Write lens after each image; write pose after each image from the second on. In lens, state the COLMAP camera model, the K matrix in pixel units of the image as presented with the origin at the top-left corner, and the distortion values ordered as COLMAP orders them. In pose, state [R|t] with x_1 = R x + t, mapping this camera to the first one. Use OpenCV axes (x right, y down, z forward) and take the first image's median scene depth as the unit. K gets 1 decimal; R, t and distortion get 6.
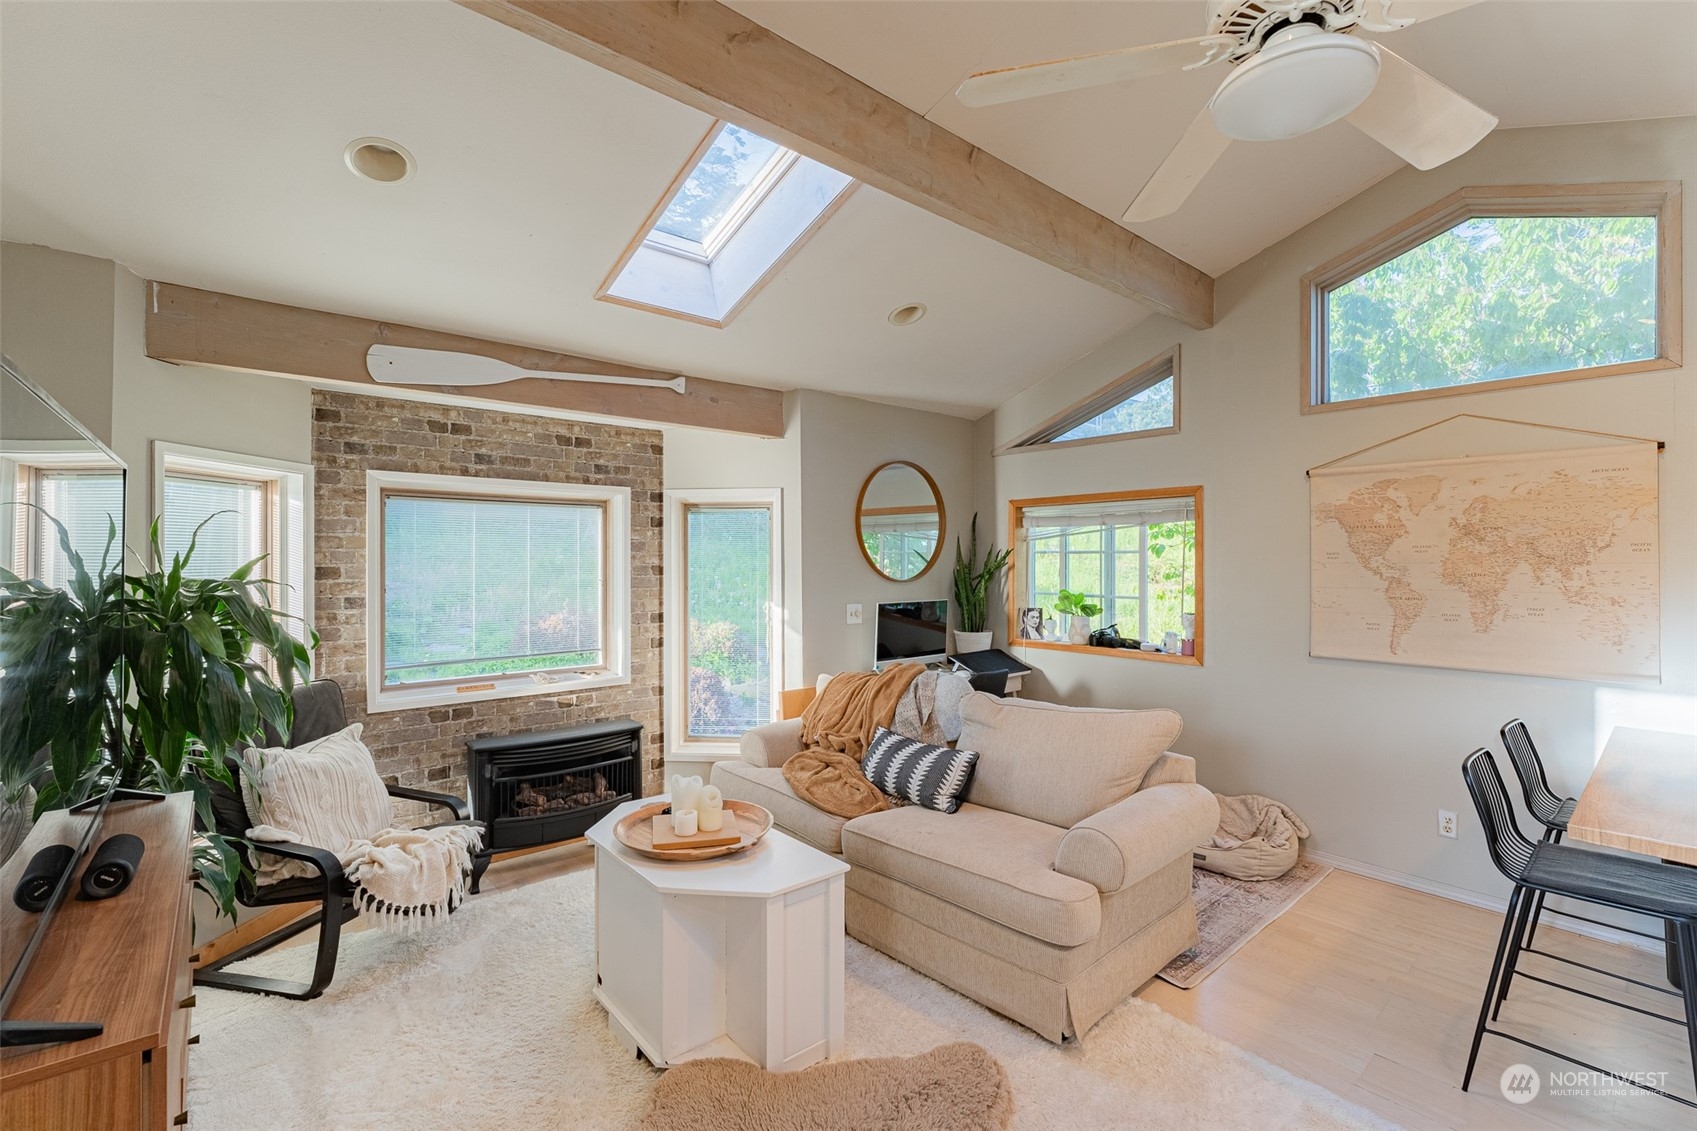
lens RADIAL K [[764.8, 0, 848.5], [0, 764.8, 565.5], [0, 0, 1]] dist [-0.000292, 0.000182]
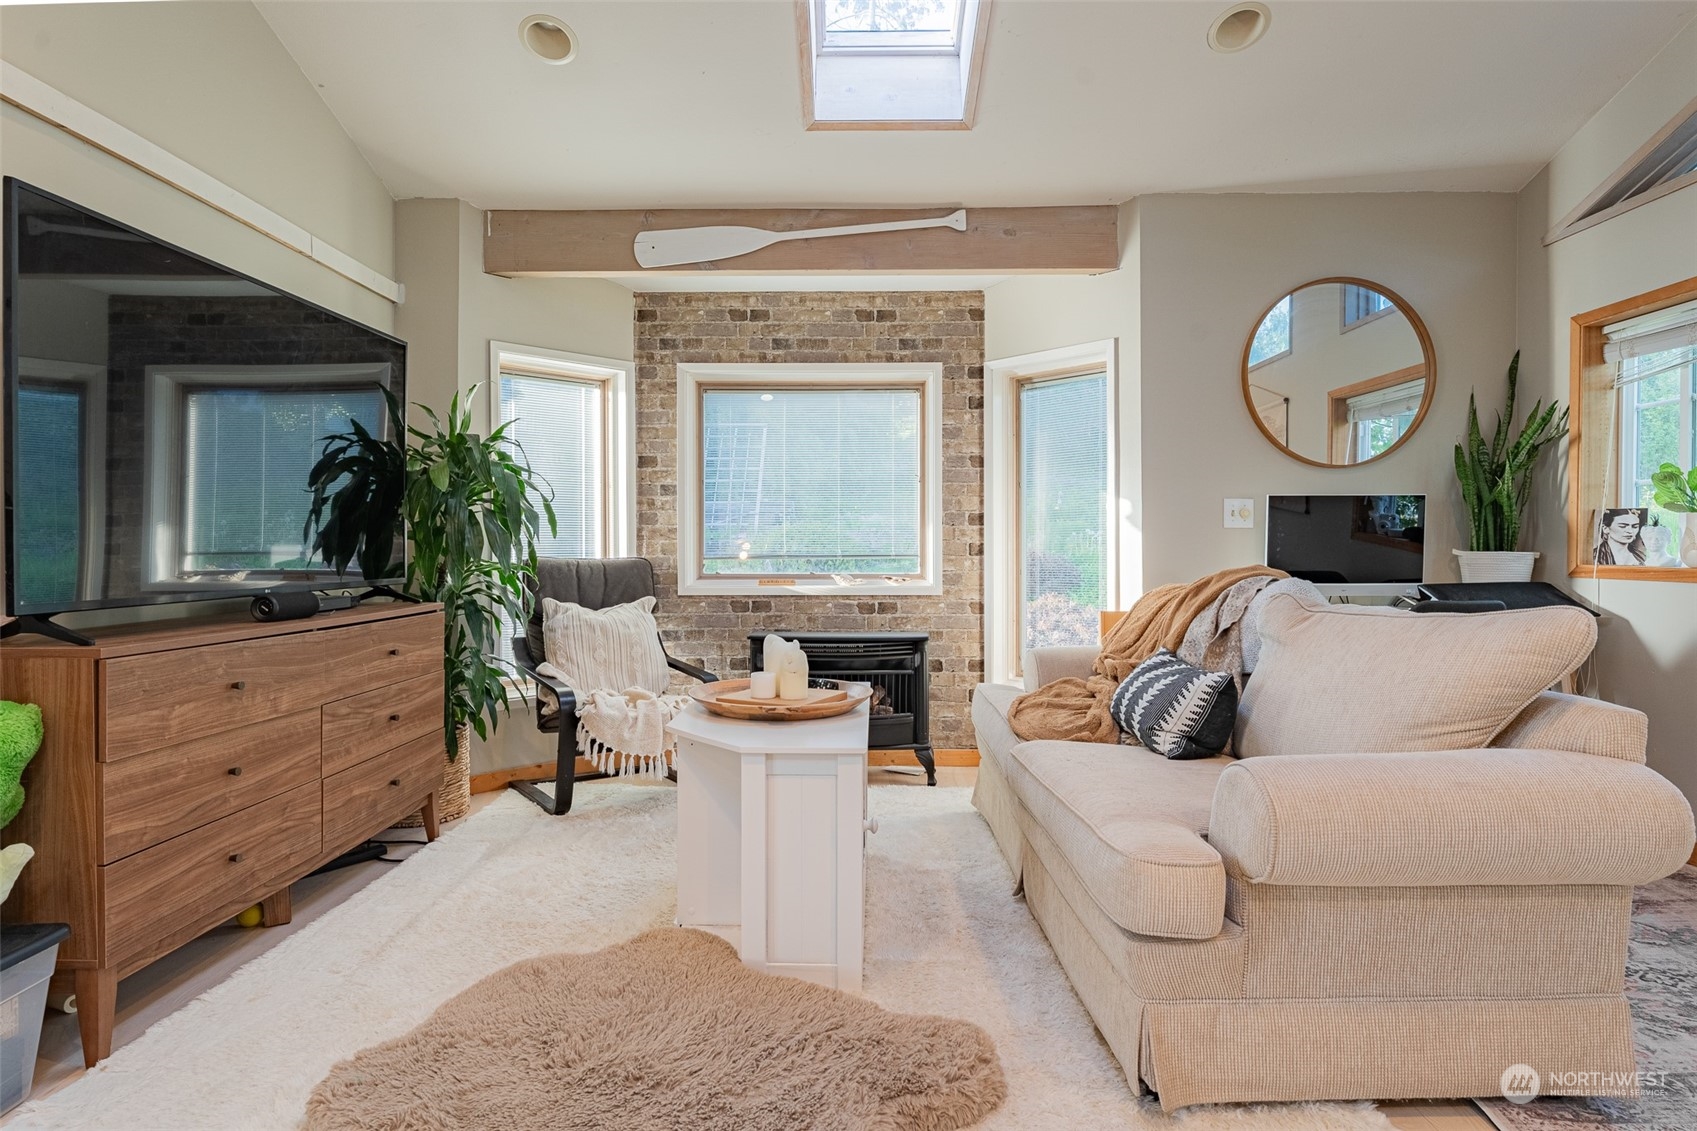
lens RADIAL K [[929.5, 0, 848.5], [0, 929.5, 565.5], [0, 0, 1]] dist [-0.000882, -0.000269]
pose [[0.743303, 0.013747, -0.668814, 0.359639], [-0.006155, 0.999887, 0.013712, 0.119110], [0.668927, -0.006076, 0.743304, 0.182081]]
